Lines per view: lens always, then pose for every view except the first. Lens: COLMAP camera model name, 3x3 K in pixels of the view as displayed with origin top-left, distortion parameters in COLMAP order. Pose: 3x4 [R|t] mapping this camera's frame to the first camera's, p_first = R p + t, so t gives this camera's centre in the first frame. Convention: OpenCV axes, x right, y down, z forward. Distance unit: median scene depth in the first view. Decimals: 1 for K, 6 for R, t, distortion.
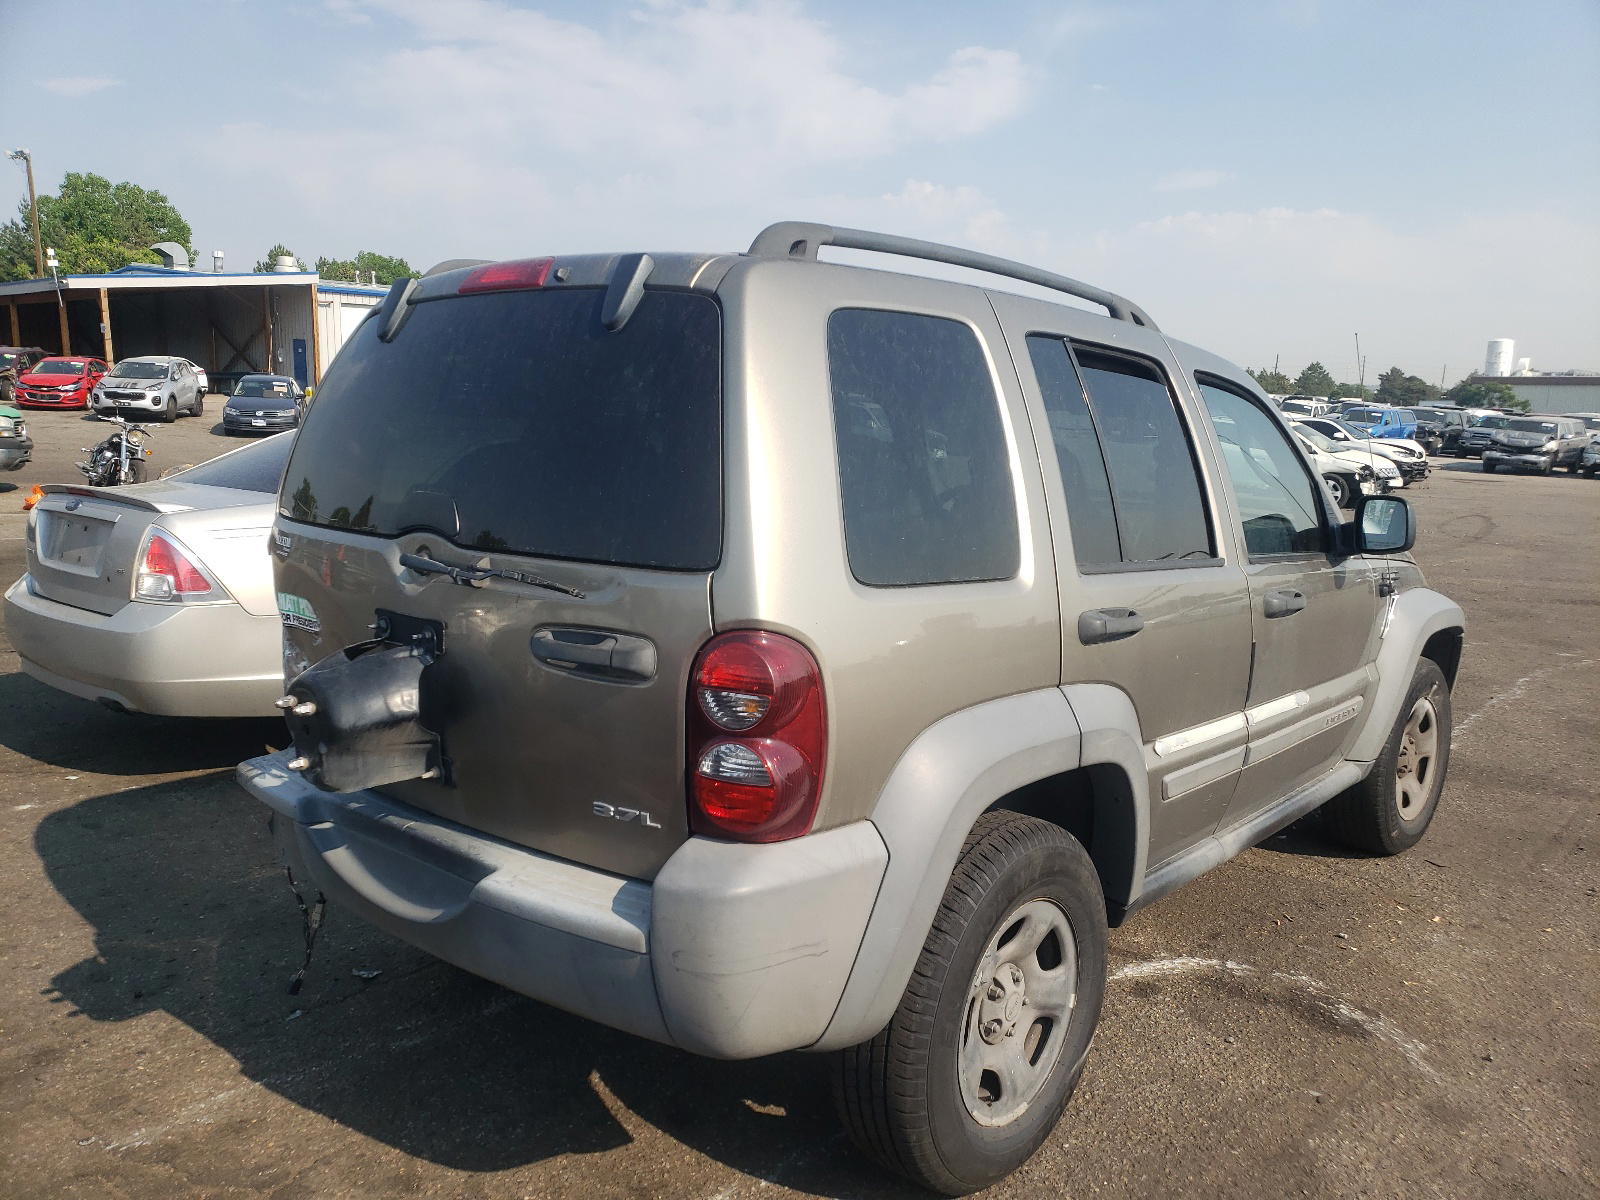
lens RADIAL K [[1275.6, 0, 831.2], [0, 1275.6, 603.0], [0, 0, 1]] dist [0.048587, 0.000053]
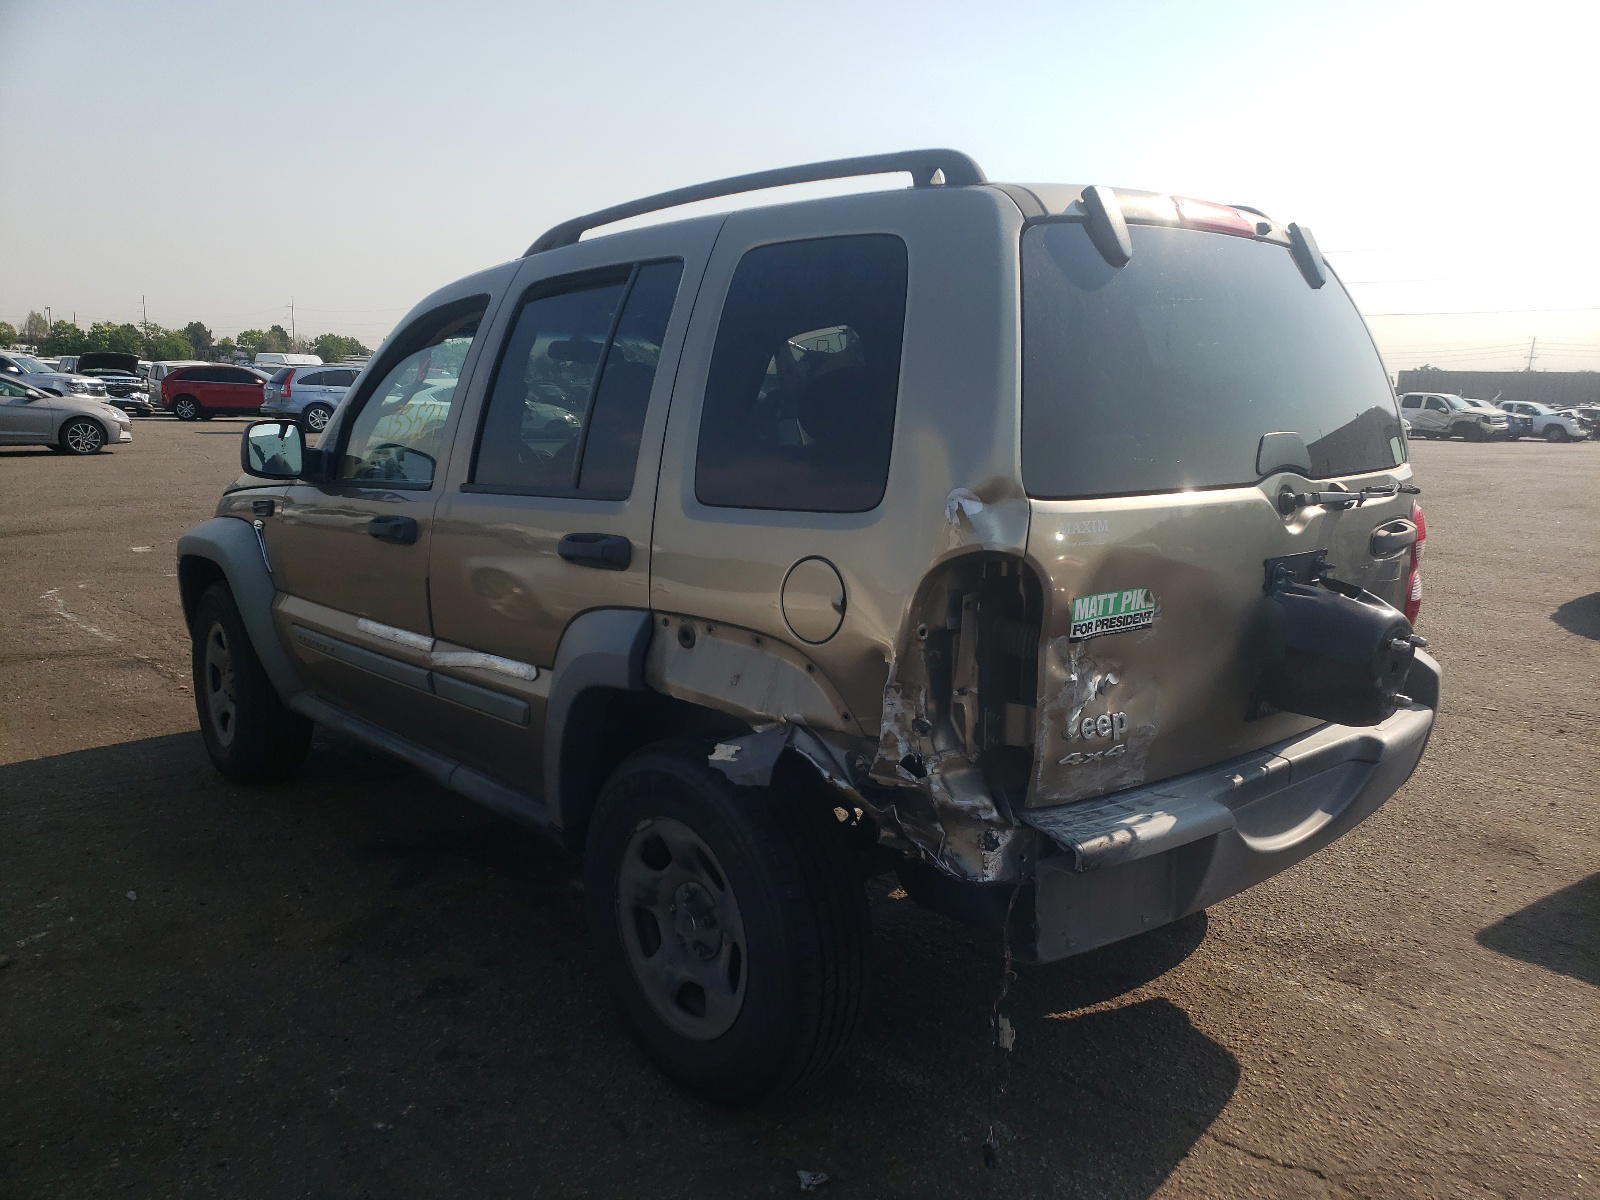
lens RADIAL K [[1222.6, 0, 837.1], [0, 1222.6, 600.6], [0, 0, 1]] dist [0.093568, -0.123095]
pose [[0.125404, -0.196595, 0.972432, -1.160407], [0.139662, 0.973907, 0.178883, -0.156652], [-0.982226, 0.113379, 0.149589, 1.056024]]
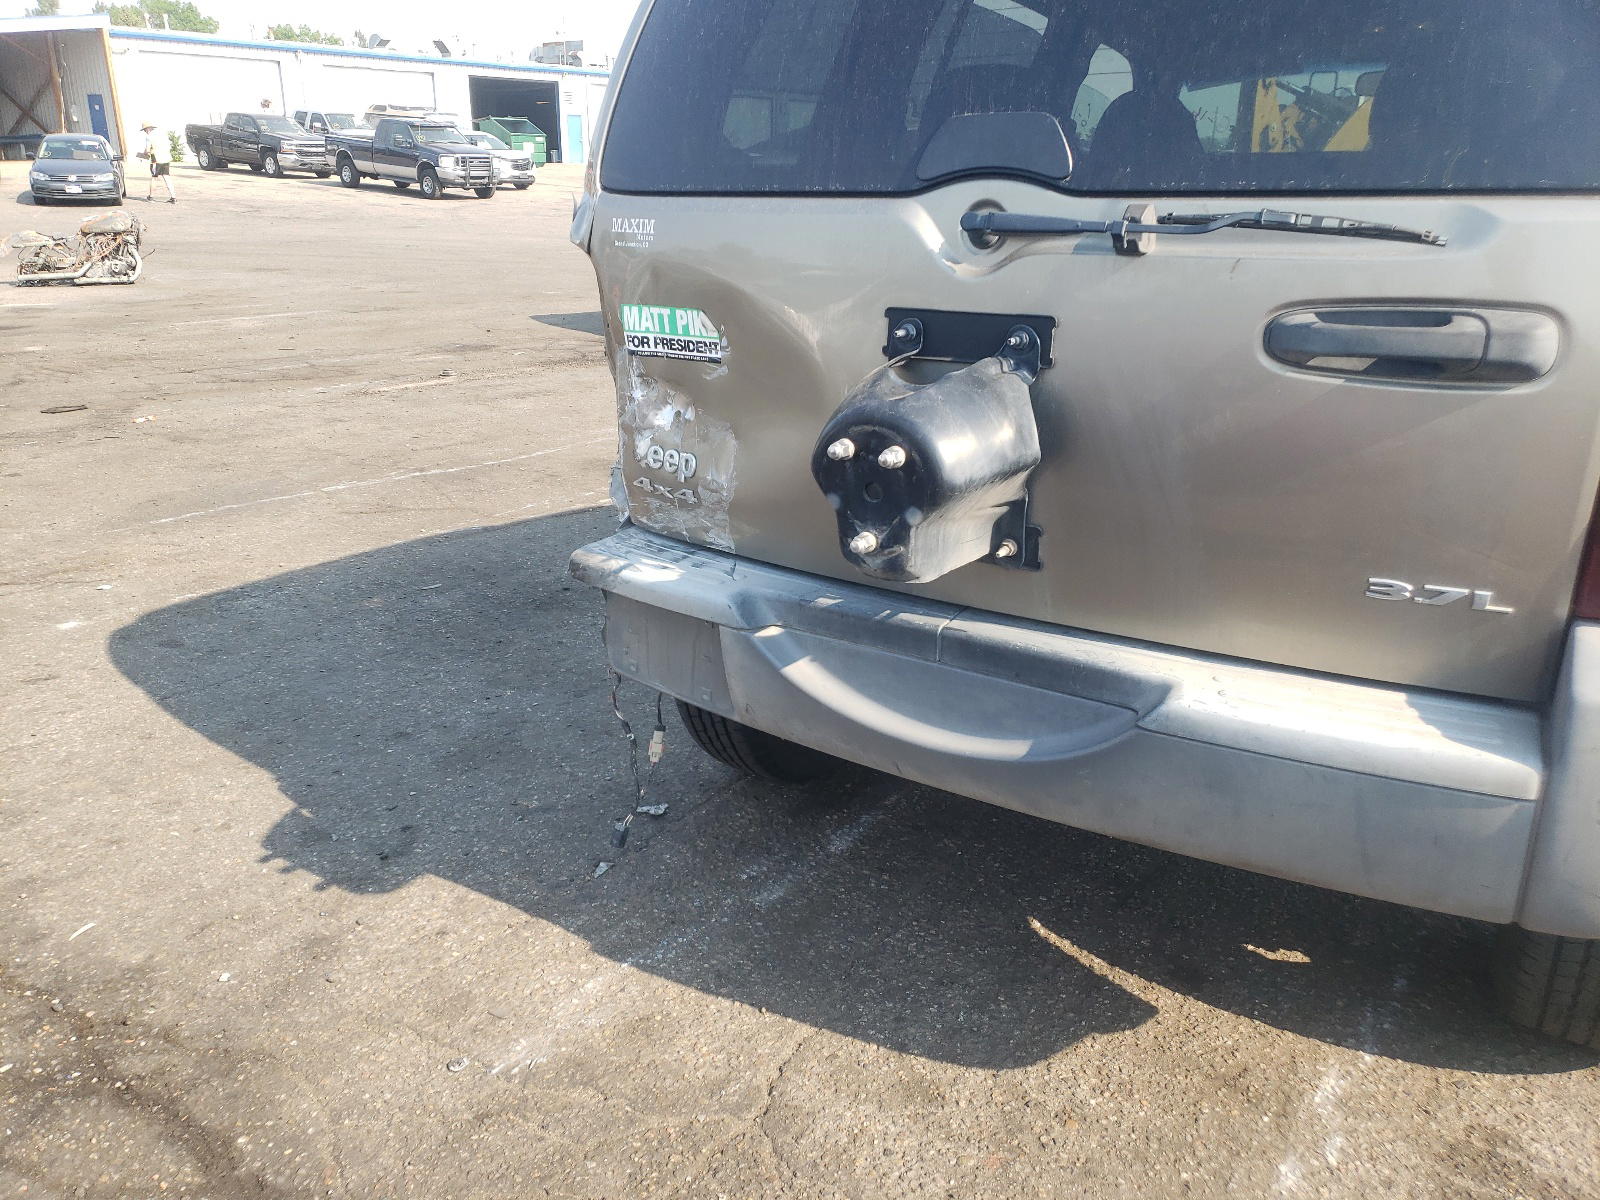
lens RADIAL K [[1230.8, 0, 802.1], [0, 1230.8, 590.5], [0, 0, 1]] dist [0.108883, -0.145862]
pose [[0.993129, -0.046410, 0.107431, -0.423602], [0.028637, 0.986470, 0.161422, 0.038976], [-0.113469, -0.157236, 0.981021, 0.315815]]
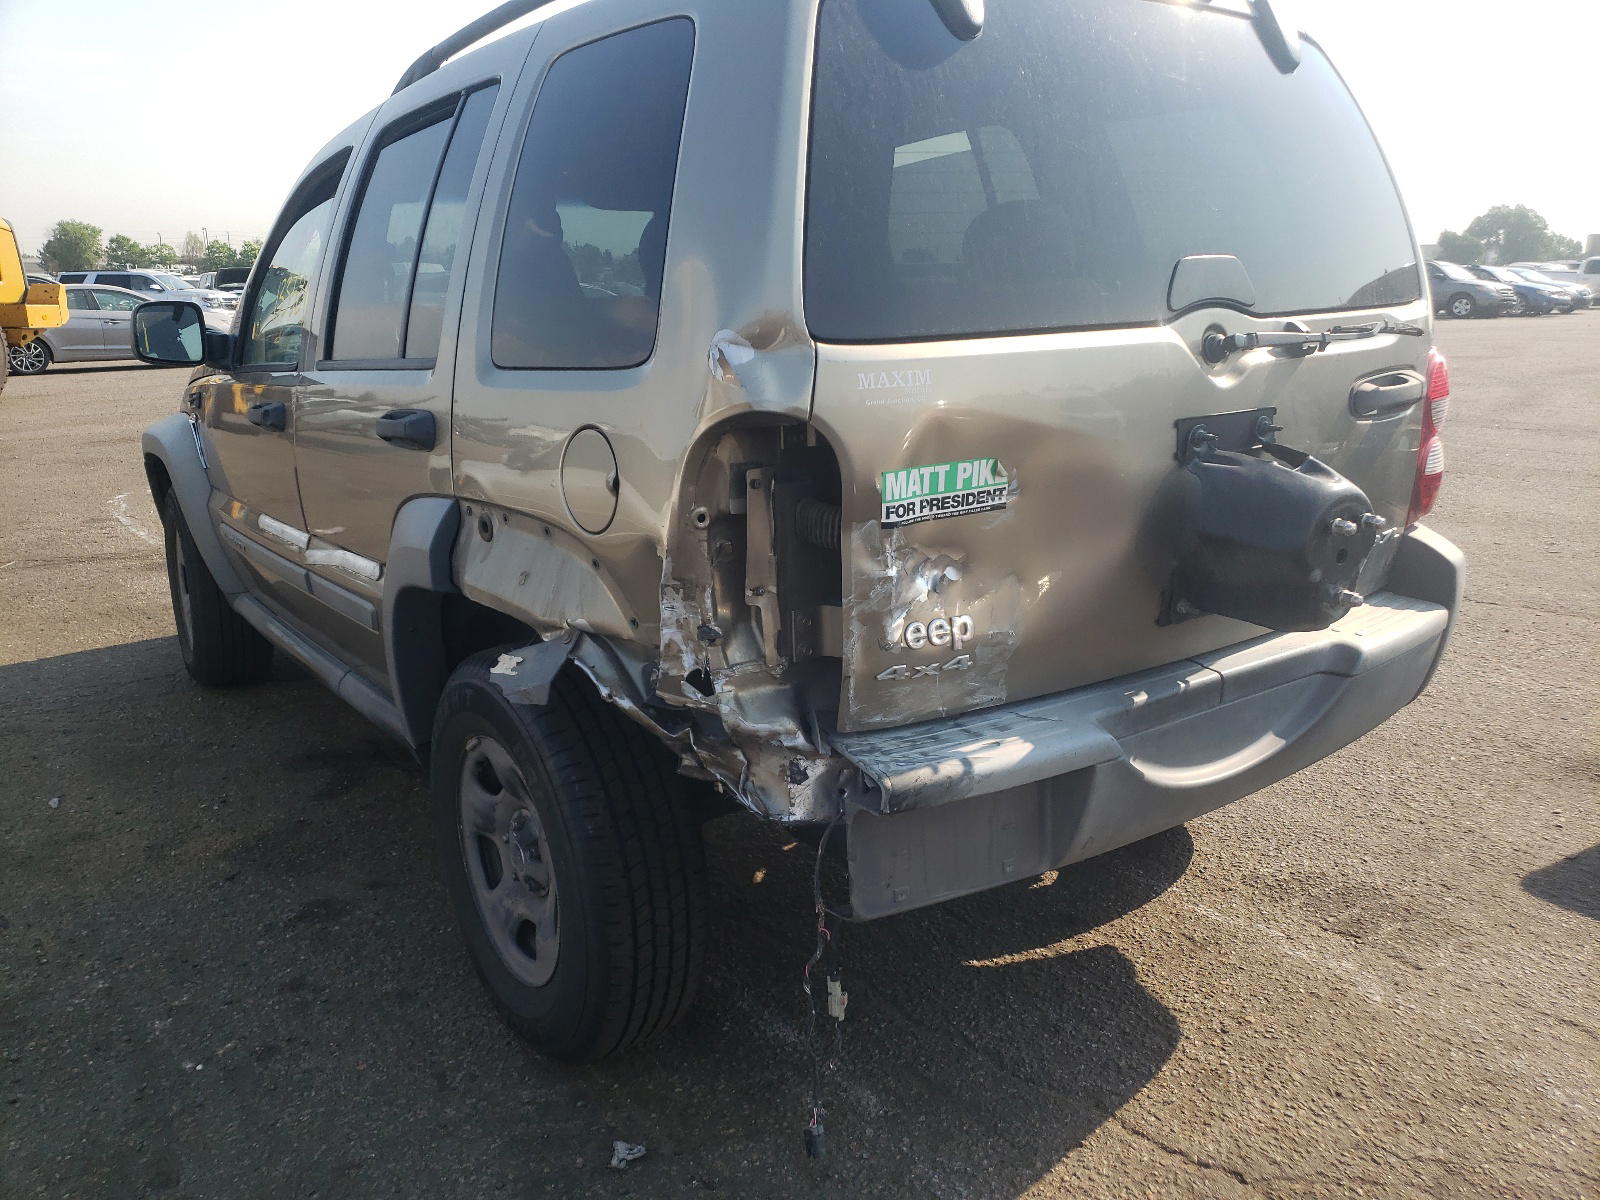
lens RADIAL K [[1230.8, 0, 802.1], [0, 1230.8, 590.5], [0, 0, 1]] dist [0.108883, -0.145862]
pose [[0.247407, -0.267154, 0.931353, -0.996989], [0.175187, 0.957728, 0.228182, -0.093758], [-0.952942, 0.106708, 0.283751, 0.906520]]
